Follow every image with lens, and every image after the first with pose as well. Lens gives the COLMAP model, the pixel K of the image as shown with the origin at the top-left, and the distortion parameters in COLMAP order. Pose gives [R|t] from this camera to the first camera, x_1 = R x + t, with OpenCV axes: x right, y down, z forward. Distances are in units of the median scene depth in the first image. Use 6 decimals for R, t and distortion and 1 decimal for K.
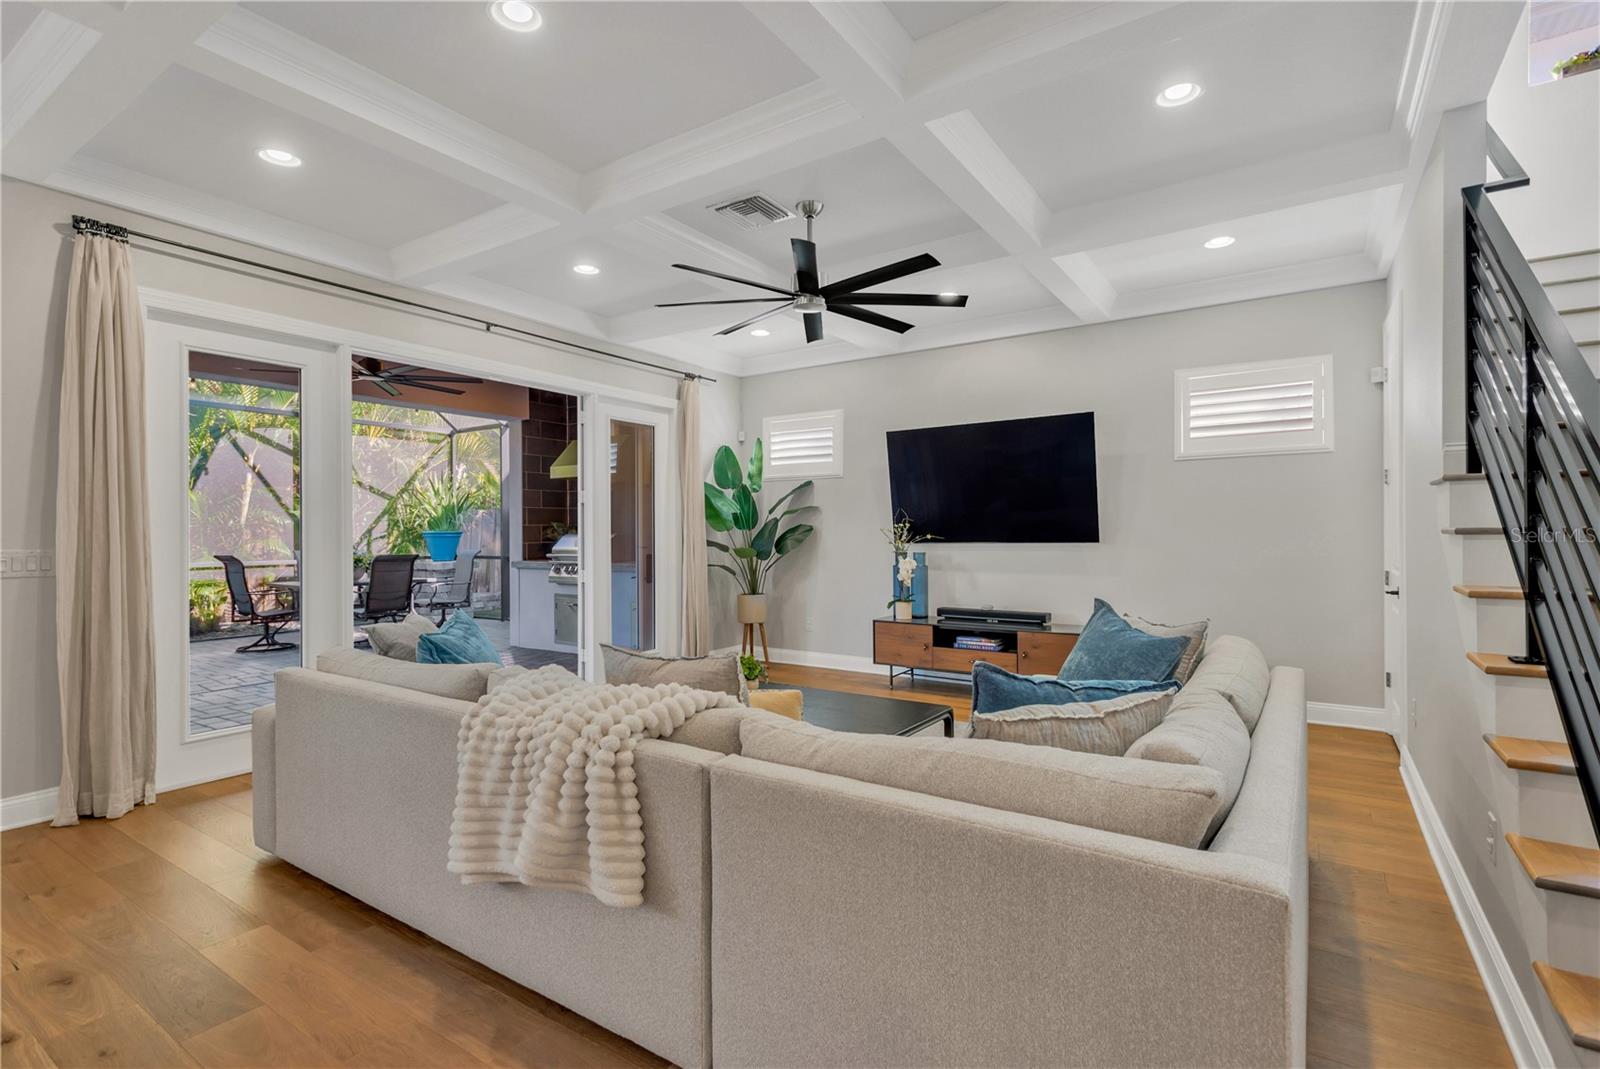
lens RADIAL K [[754.6, 0, 801.7], [0, 754.6, 530.5], [0, 0, 1]] dist [0.001109, 0.000020]
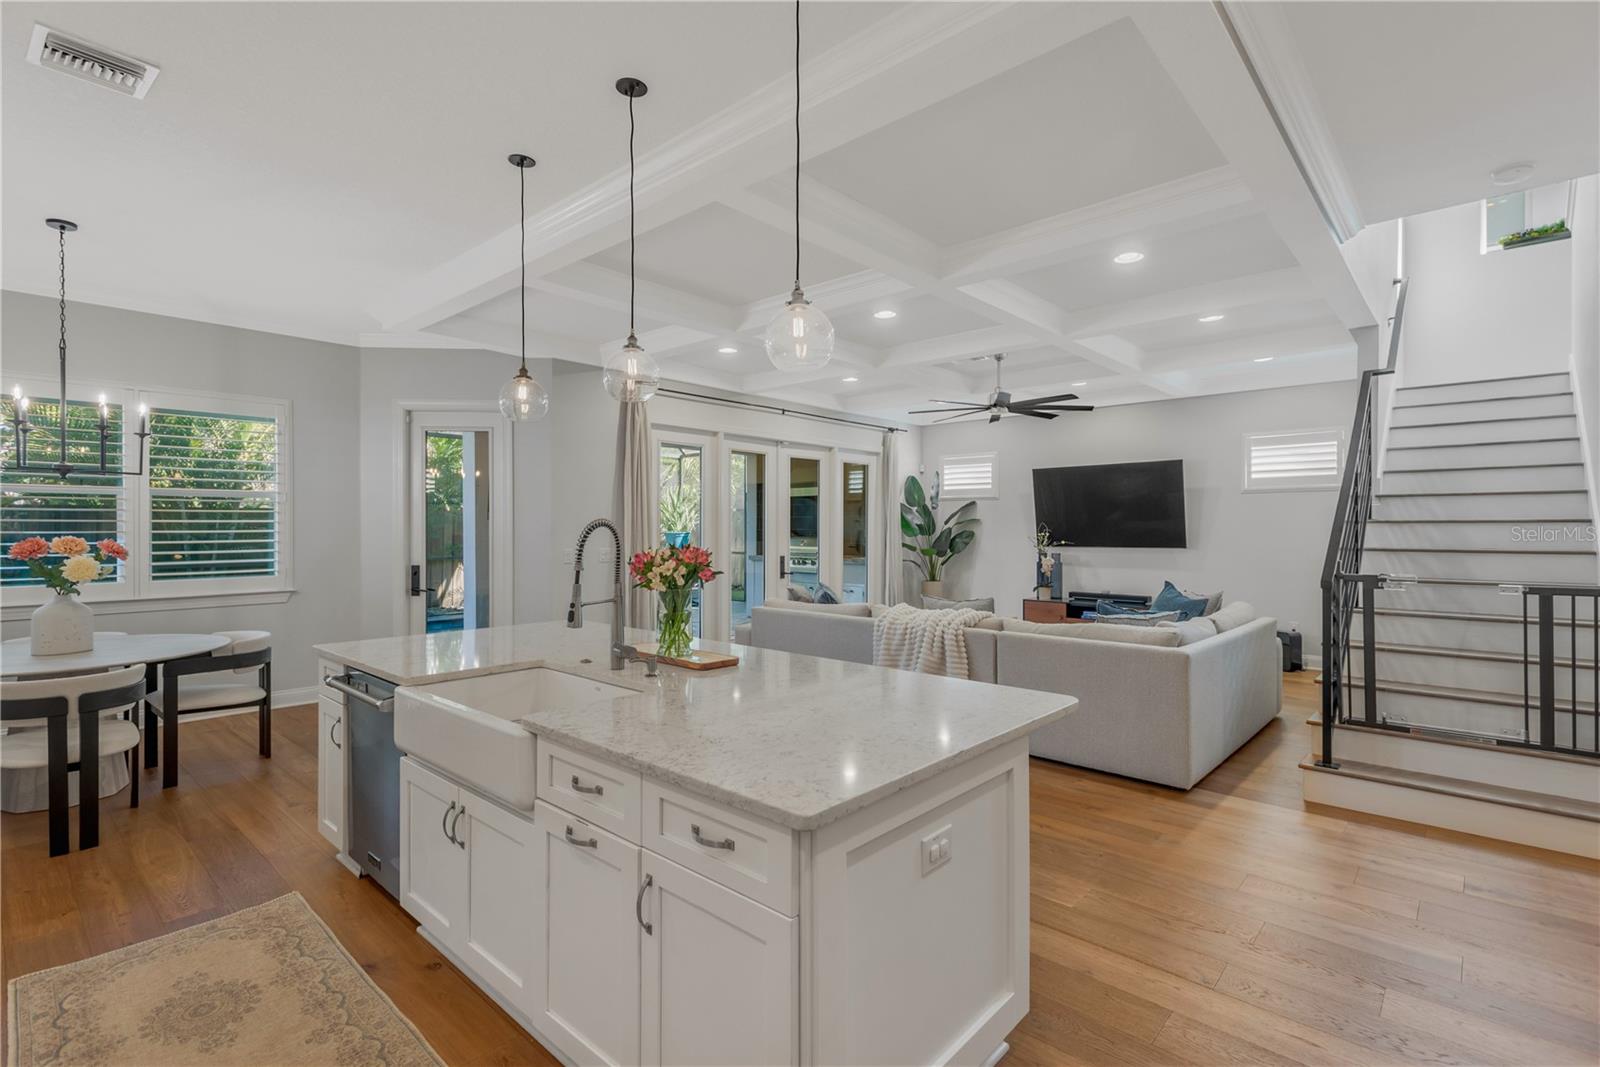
lens RADIAL K [[751.0, 0, 799.1], [0, 751.0, 528.1], [0, 0, 1]] dist [0.010821, -0.000999]
pose [[0.988856, 0.006113, -0.148747, -0.116055], [-0.005649, 0.999978, 0.003544, -0.021146], [0.148766, -0.002664, 0.988869, -0.492546]]
